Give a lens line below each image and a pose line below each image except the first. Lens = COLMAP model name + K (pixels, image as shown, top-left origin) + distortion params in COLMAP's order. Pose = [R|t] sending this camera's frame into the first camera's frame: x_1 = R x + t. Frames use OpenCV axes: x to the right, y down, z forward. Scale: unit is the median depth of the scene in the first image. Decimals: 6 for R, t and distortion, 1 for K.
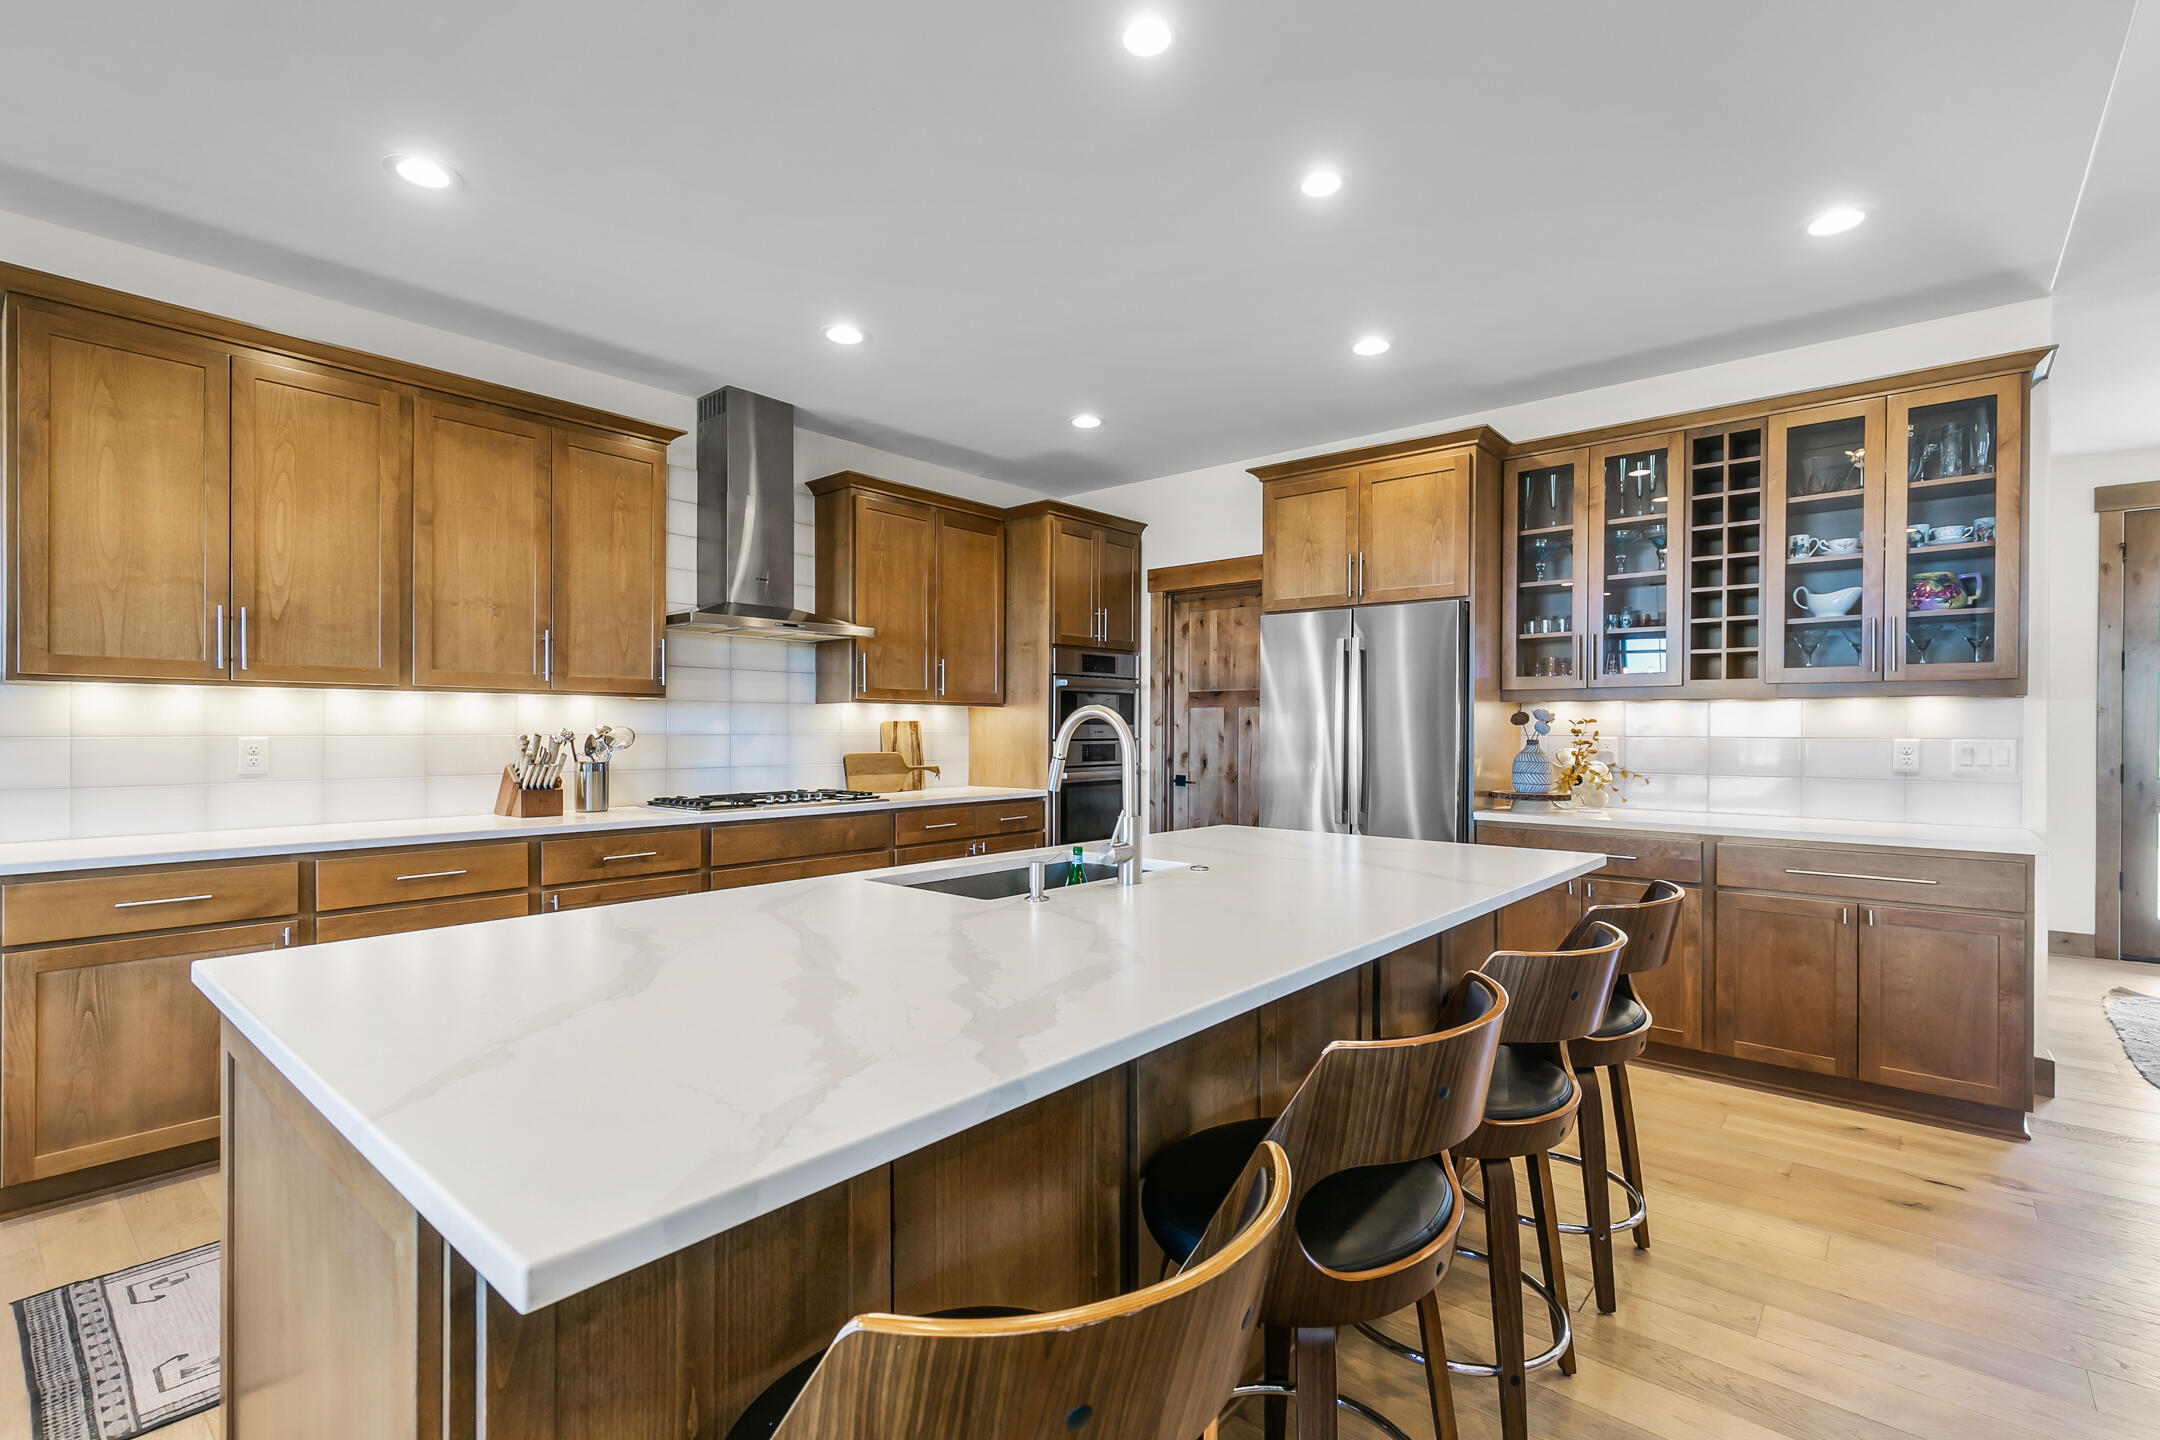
lens RADIAL K [[976.5, 0, 1076.4], [0, 976.5, 733.3], [0, 0, 1]] dist [0.006367, -0.000416]
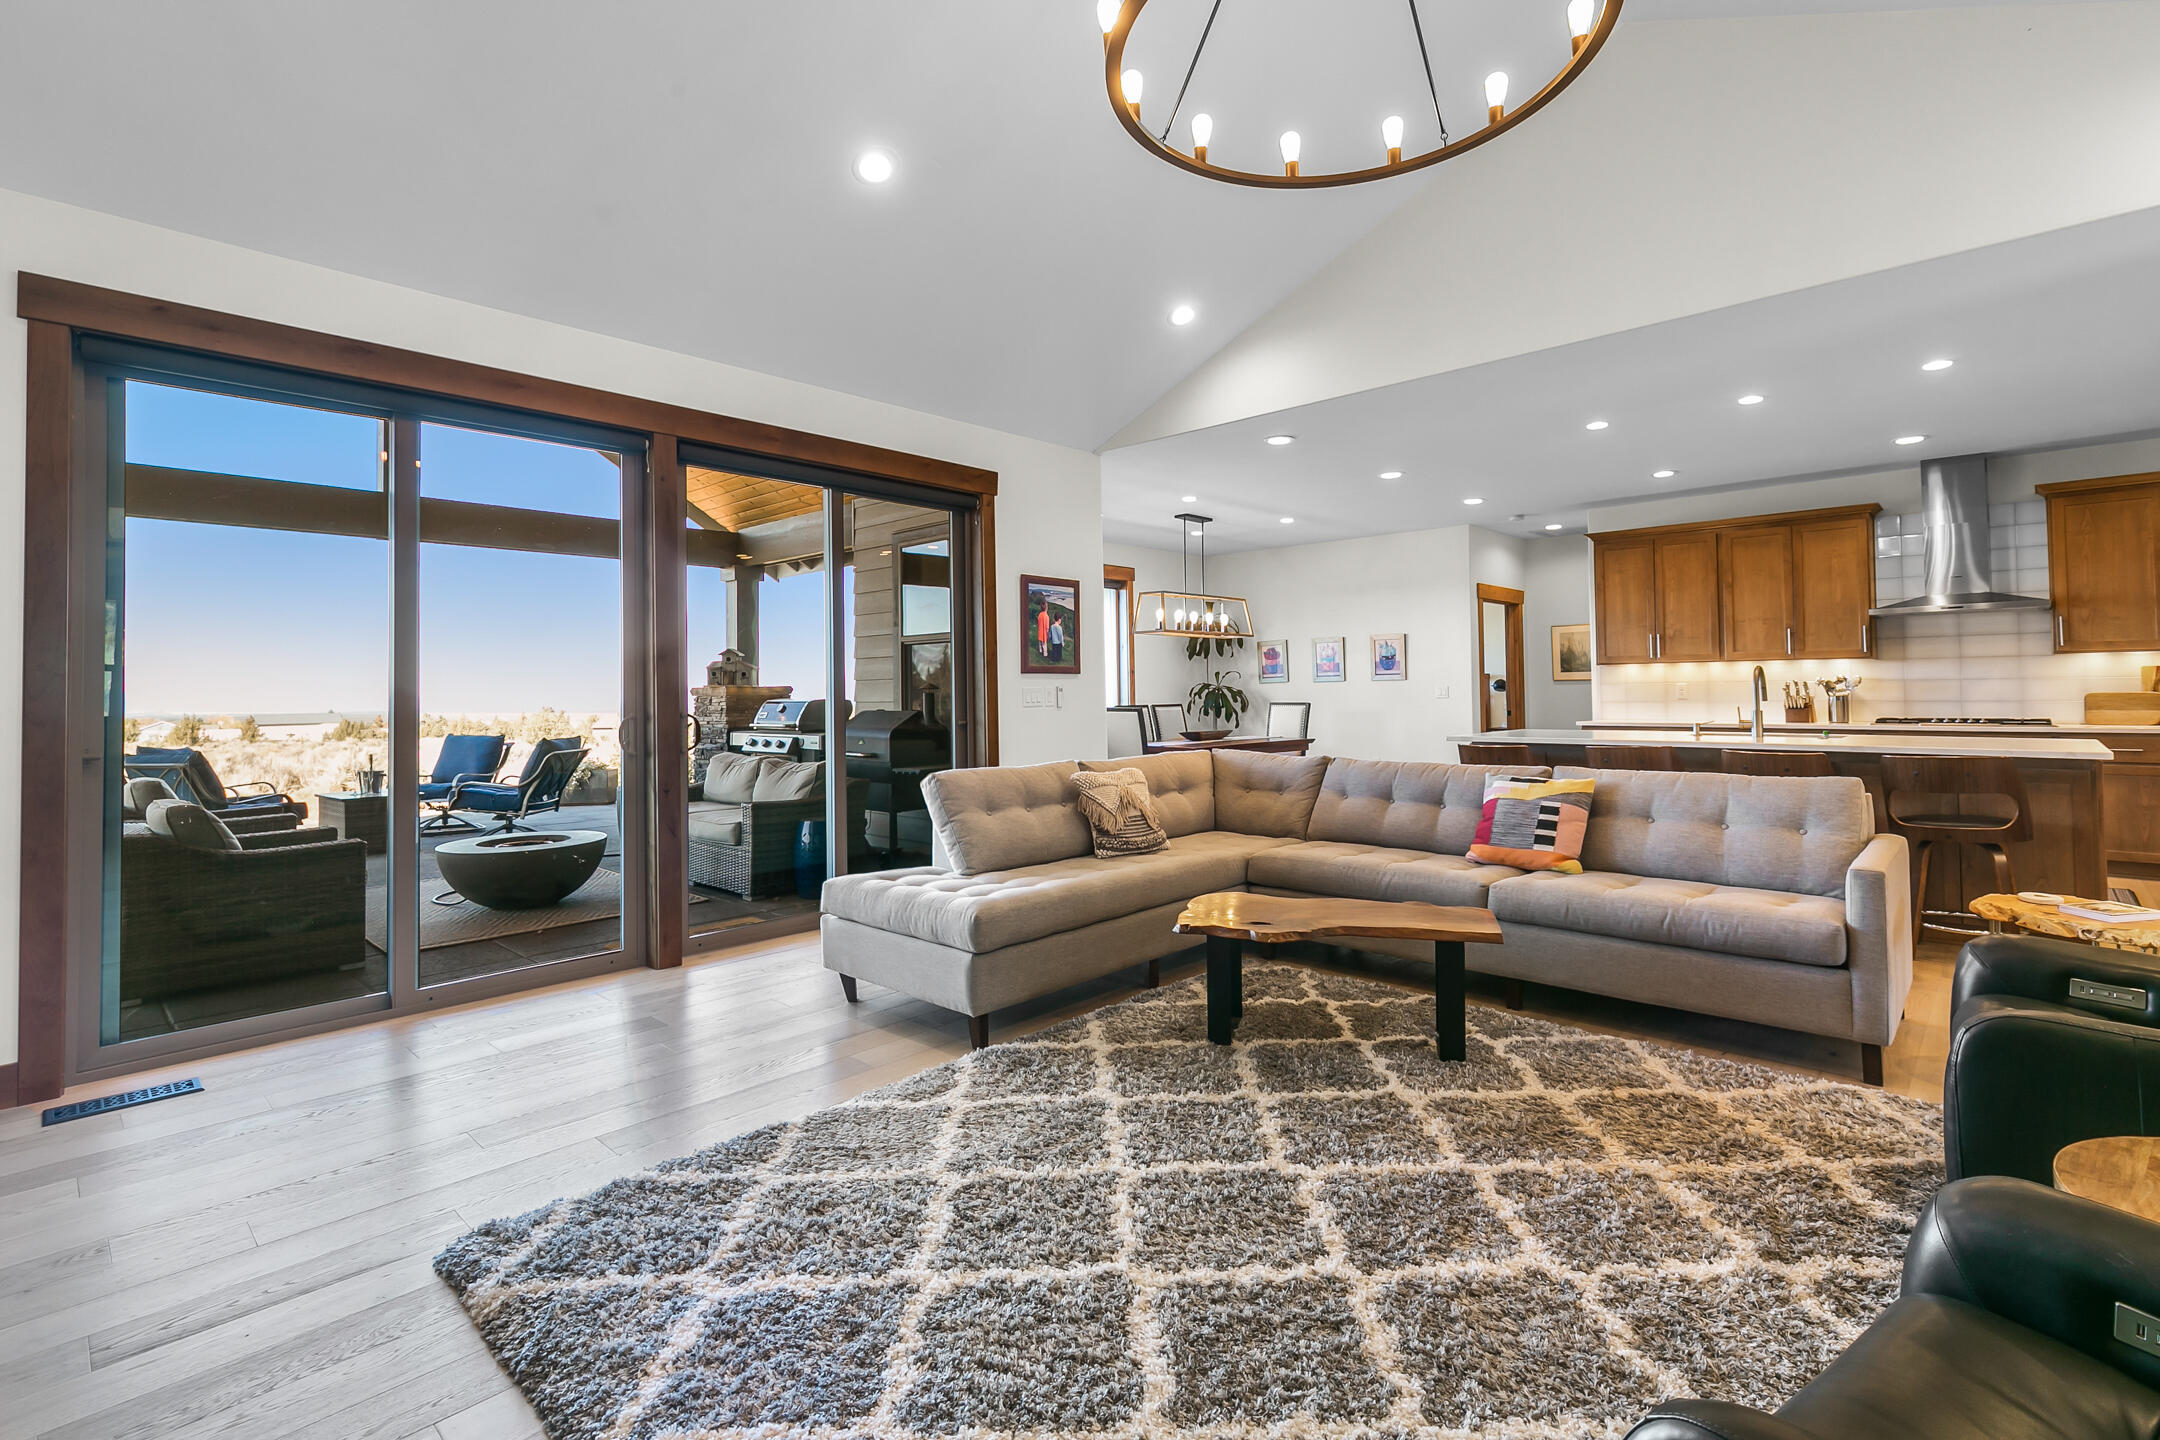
lens RADIAL K [[994.7, 0, 1089.4], [0, 994.7, 667.5], [0, 0, 1]] dist [0.002752, -0.000604]
pose [[-0.043916, -0.026625, -0.998680, 1.352204], [0.006508, 0.999616, -0.026936, 0.017016], [0.999014, -0.007682, -0.043726, -0.294151]]
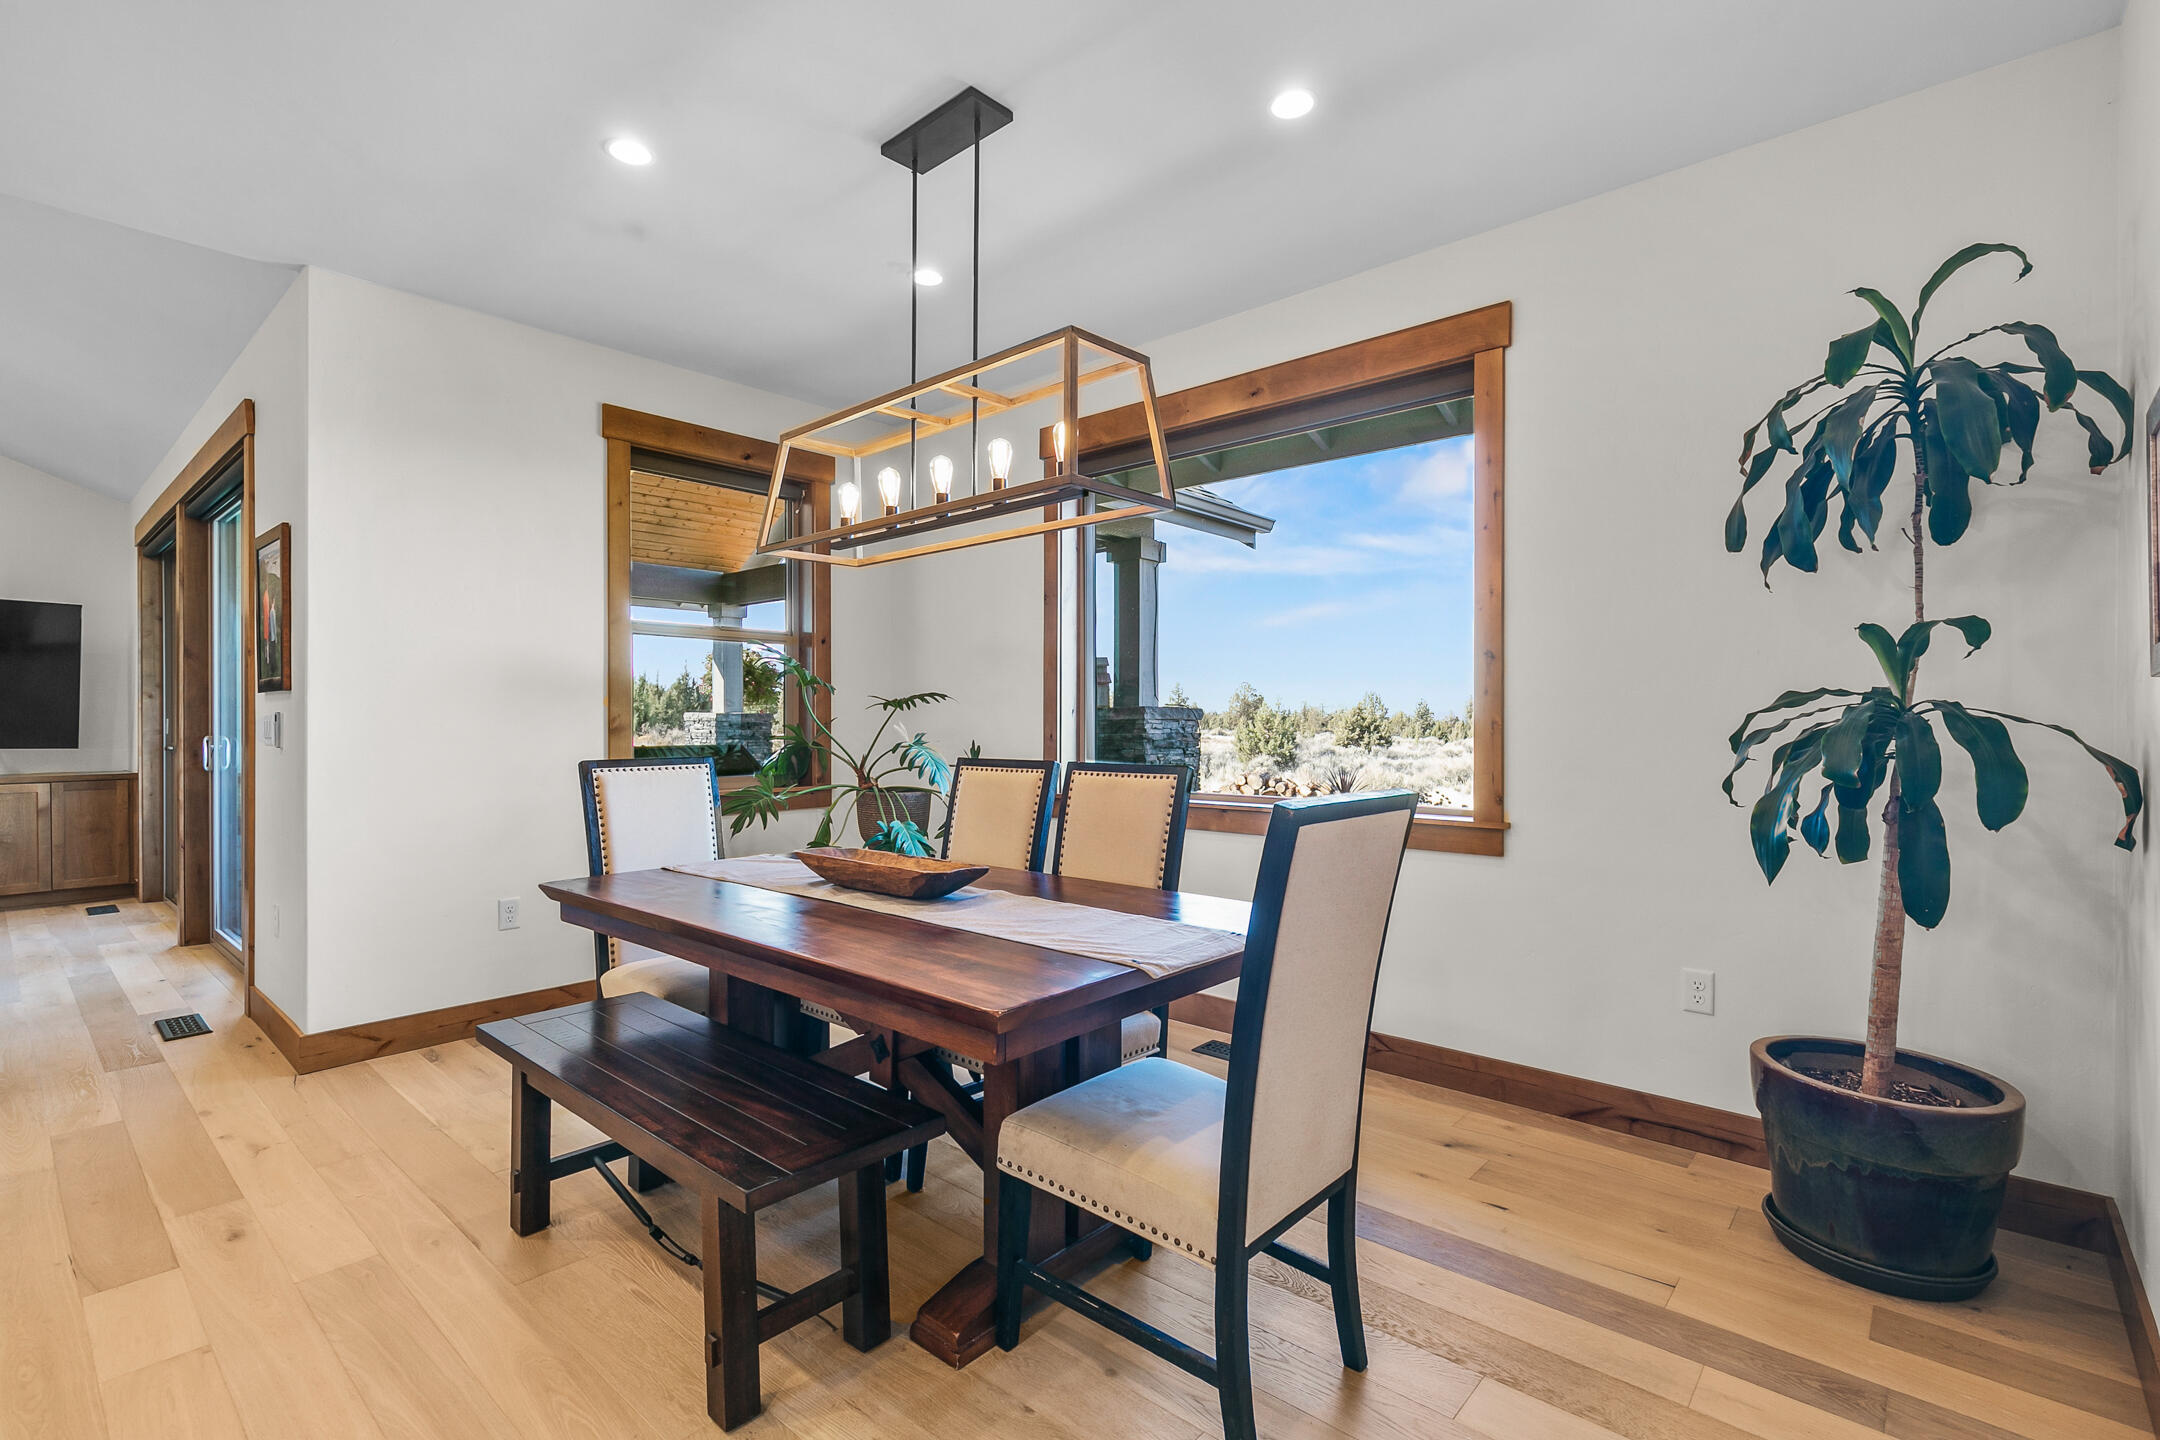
lens RADIAL K [[988.2, 0, 1075.9], [0, 988.2, 725.8], [0, 0, 1]] dist [0.002000, -0.000391]
pose [[-0.999839, -0.001774, 0.017852, -0.870234], [-0.001612, 0.999958, 0.009067, 0.009446], [-0.017868, 0.009037, -0.999800, 0.447085]]
